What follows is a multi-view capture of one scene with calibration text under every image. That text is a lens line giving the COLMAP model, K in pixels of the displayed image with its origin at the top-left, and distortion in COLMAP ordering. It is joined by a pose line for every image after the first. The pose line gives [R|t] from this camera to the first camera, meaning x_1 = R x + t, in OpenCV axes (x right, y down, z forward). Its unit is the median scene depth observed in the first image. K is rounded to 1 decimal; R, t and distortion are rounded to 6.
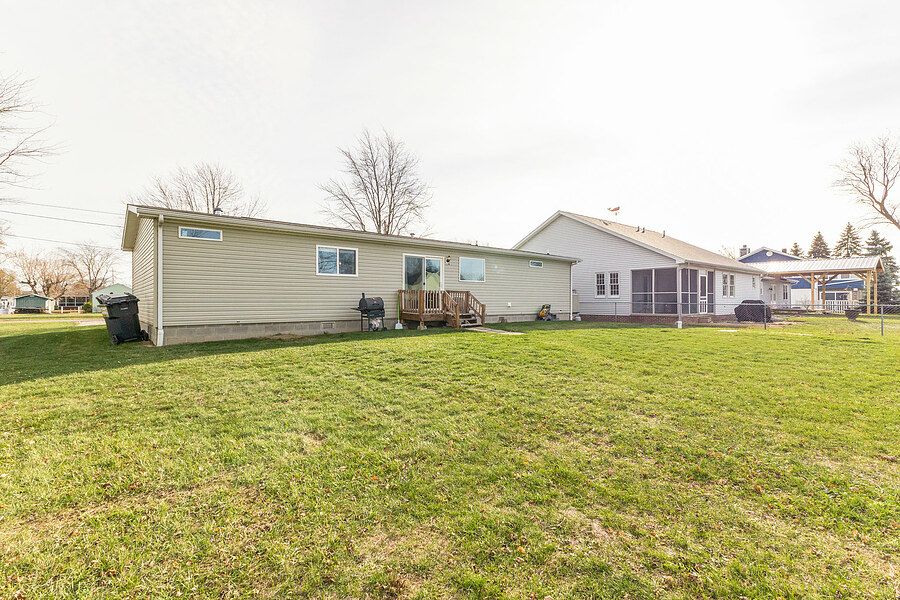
lens RADIAL K [[389.4, 0, 449.1], [0, 389.4, 295.4], [0, 0, 1]] dist [0.006937, -0.000249]
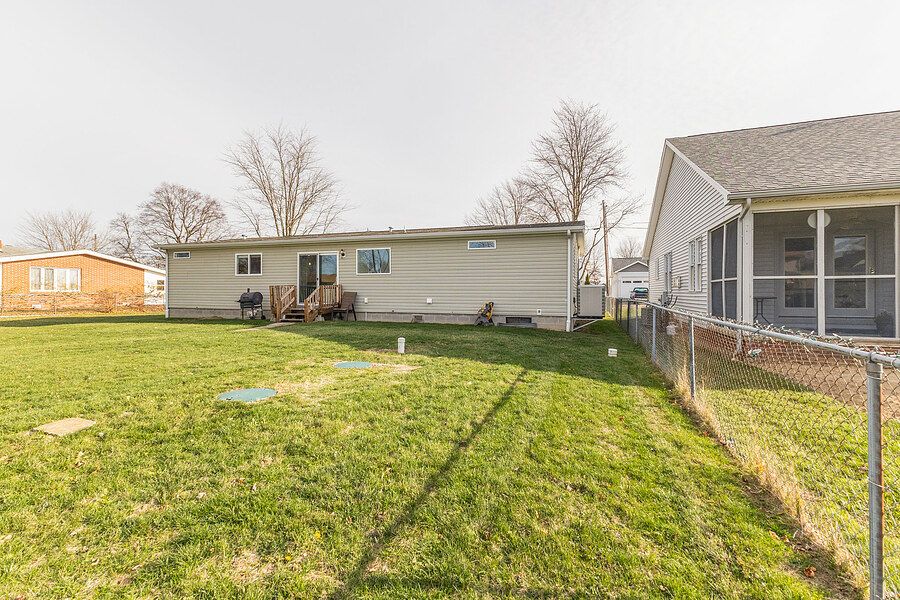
lens RADIAL K [[389.4, 0, 449.1], [0, 389.4, 295.4], [0, 0, 1]] dist [0.006937, -0.000249]
pose [[0.510370, 0.002215, -0.859952, 1.109585], [-0.005239, 0.999986, -0.000533, 0.012990], [0.859939, 0.004777, 0.510374, 0.855690]]
